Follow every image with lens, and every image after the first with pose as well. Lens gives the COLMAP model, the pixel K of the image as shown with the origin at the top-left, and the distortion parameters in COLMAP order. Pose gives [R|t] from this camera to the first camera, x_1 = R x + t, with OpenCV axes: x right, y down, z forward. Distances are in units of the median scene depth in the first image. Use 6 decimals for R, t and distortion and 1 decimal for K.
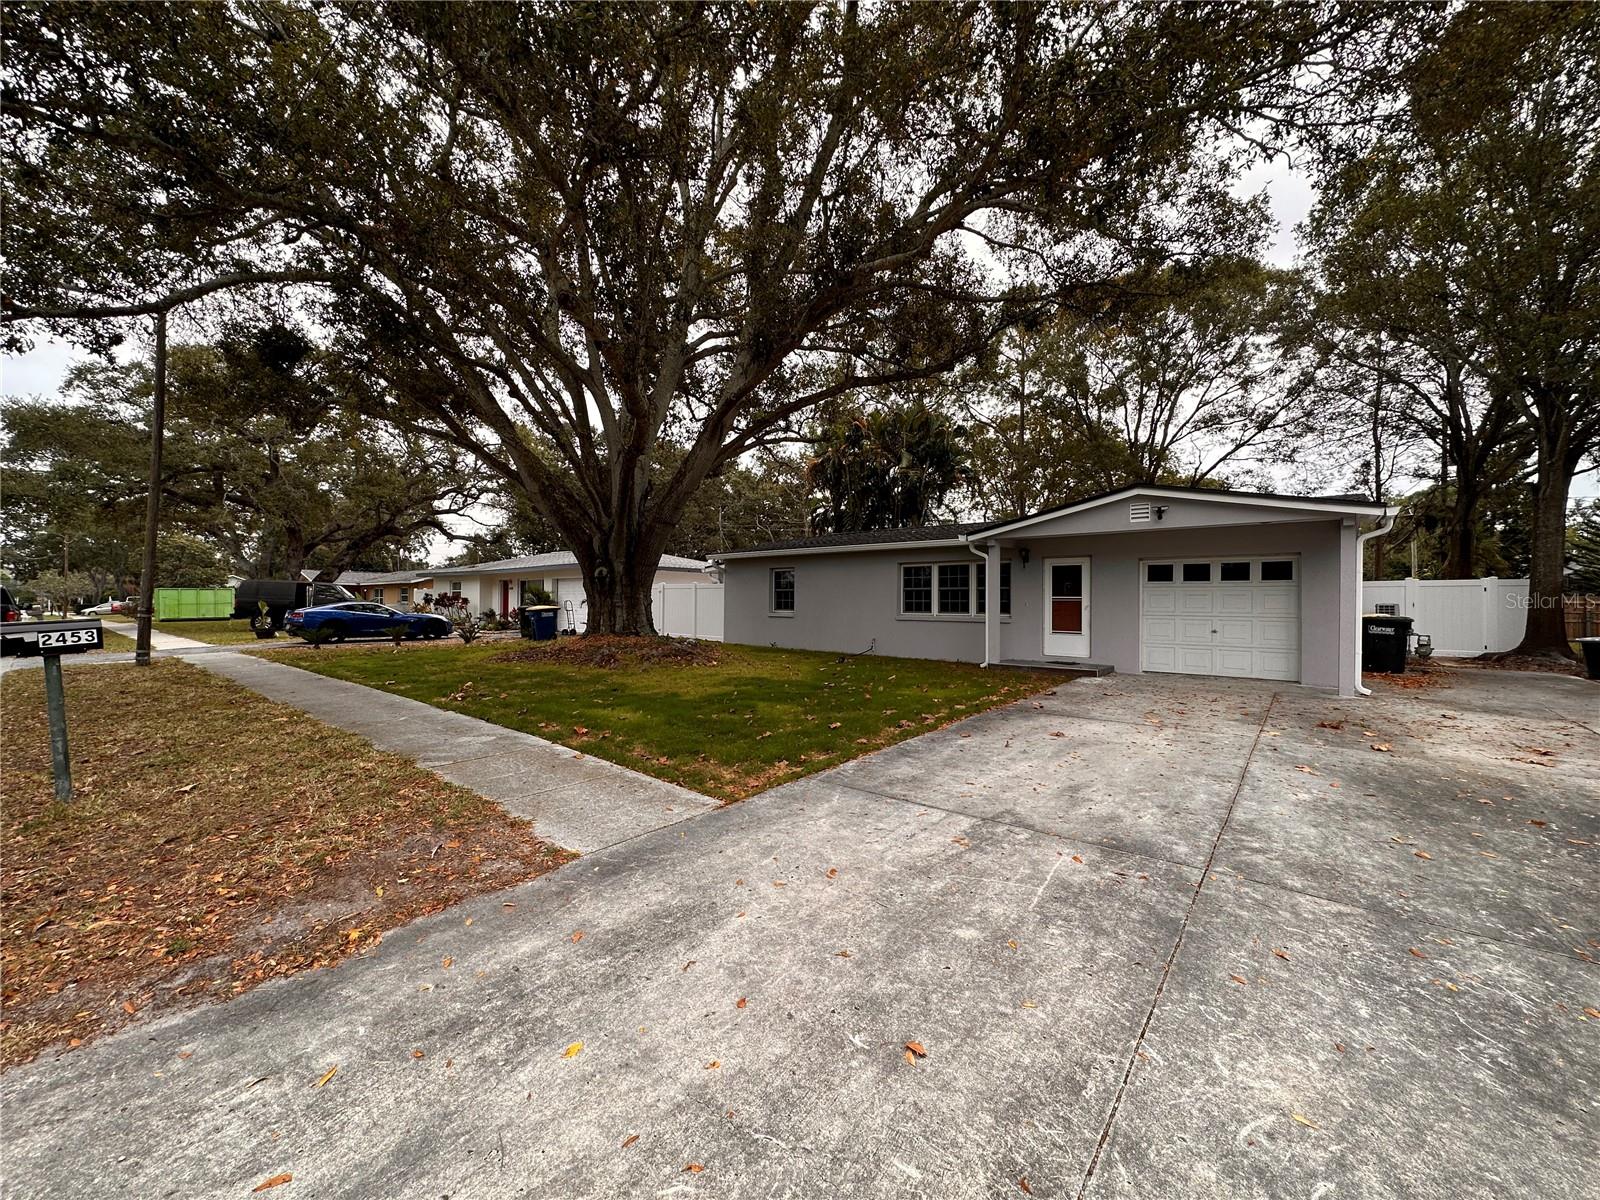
lens RADIAL K [[636.2, 0, 802.8], [0, 636.2, 599.8], [0, 0, 1]] dist [-0.004485, 0.001218]
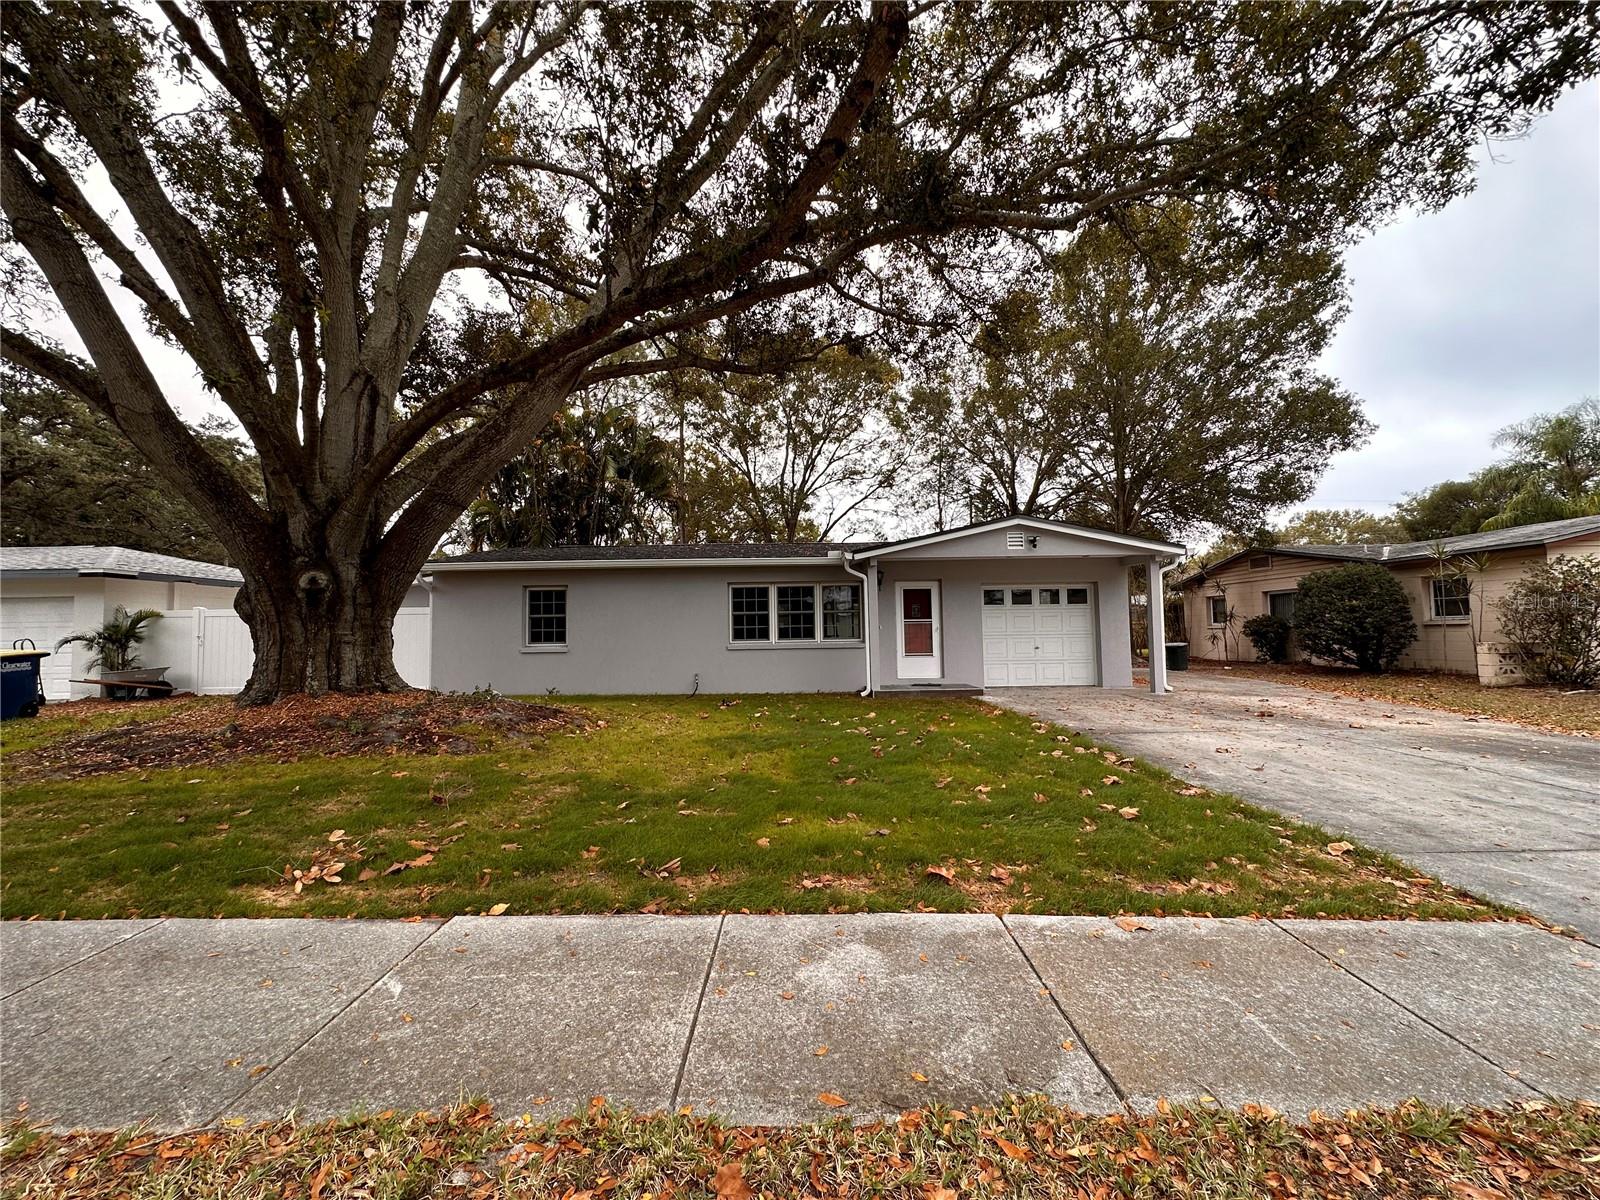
lens RADIAL K [[636.2, 0, 800.5], [0, 636.2, 595.9], [0, 0, 1]] dist [-0.004485, 0.001218]
pose [[0.765508, 0.019425, 0.643134, -0.372454], [0.017218, 0.998568, -0.050655, 0.005565], [-0.643197, 0.049850, 0.764077, 0.333593]]
